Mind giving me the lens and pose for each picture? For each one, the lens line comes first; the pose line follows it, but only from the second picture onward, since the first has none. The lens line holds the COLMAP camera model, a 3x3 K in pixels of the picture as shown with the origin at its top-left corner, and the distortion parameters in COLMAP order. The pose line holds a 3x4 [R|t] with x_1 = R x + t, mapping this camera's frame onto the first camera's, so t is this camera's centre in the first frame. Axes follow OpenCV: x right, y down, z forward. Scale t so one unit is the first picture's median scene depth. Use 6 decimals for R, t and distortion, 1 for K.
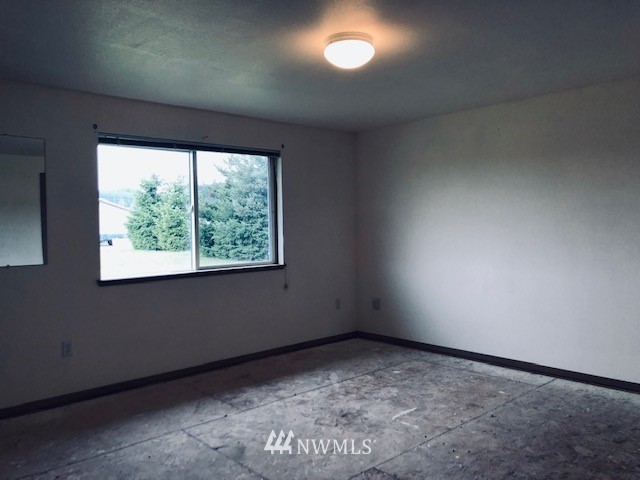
lens RADIAL K [[520.1, 0, 320.1], [0, 520.1, 240.0], [0, 0, 1]] dist [0.037082, -0.018871]
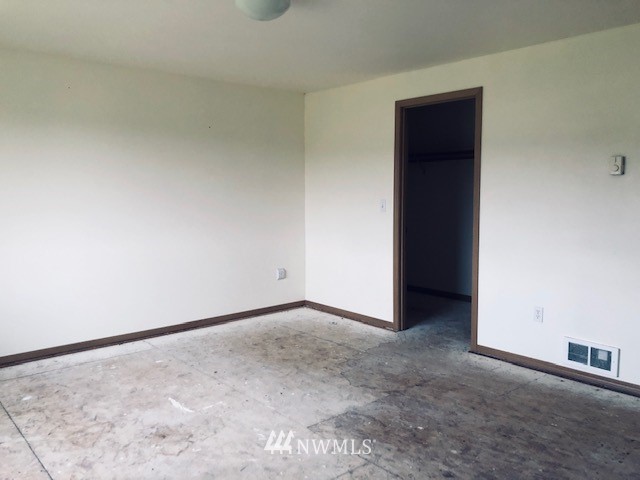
lens RADIAL K [[520.1, 0, 315.6], [0, 520.1, 236.8], [0, 0, 1]] dist [0.037082, -0.018871]
pose [[0.031234, -0.071944, 0.996920, -0.679433], [0.026575, 0.997113, 0.071125, -0.018940], [-0.999159, 0.024272, 0.033056, 0.683965]]
